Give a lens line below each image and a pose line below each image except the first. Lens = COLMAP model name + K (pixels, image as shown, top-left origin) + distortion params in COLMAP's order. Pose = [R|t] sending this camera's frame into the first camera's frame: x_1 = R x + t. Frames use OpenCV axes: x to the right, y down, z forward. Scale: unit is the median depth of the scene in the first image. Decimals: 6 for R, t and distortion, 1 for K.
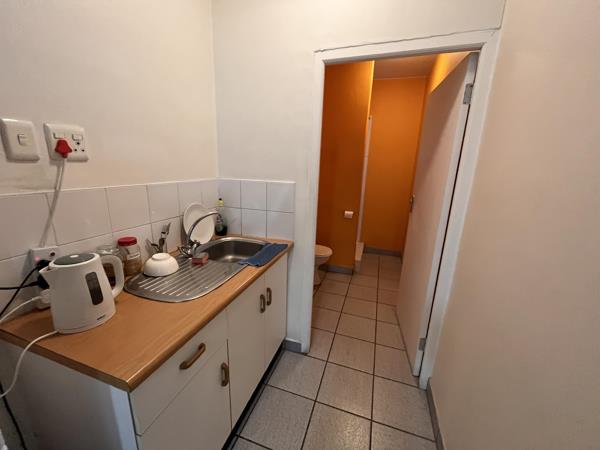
lens RADIAL K [[241.4, 0, 300.0], [0, 241.4, 225.0], [0, 0, 1]] dist [-0.000017, -0.000043]
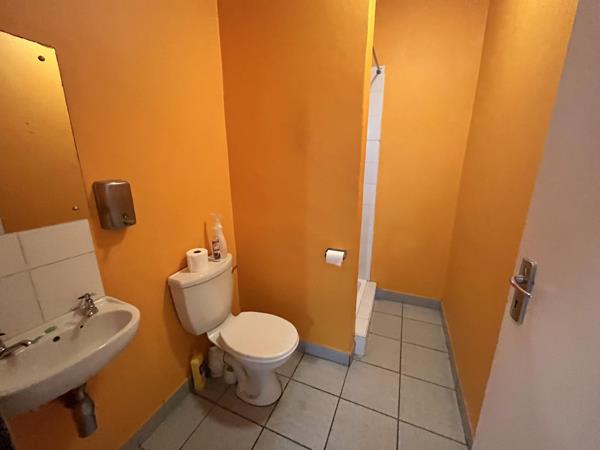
lens RADIAL K [[241.4, 0, 300.0], [0, 241.4, 225.0], [0, 0, 1]] dist [-0.000017, -0.000043]
pose [[0.995998, -0.017024, -0.087735, 0.141035], [0.018269, 0.999743, 0.013406, -0.095245], [0.087484, -0.014956, 0.996054, 0.411473]]
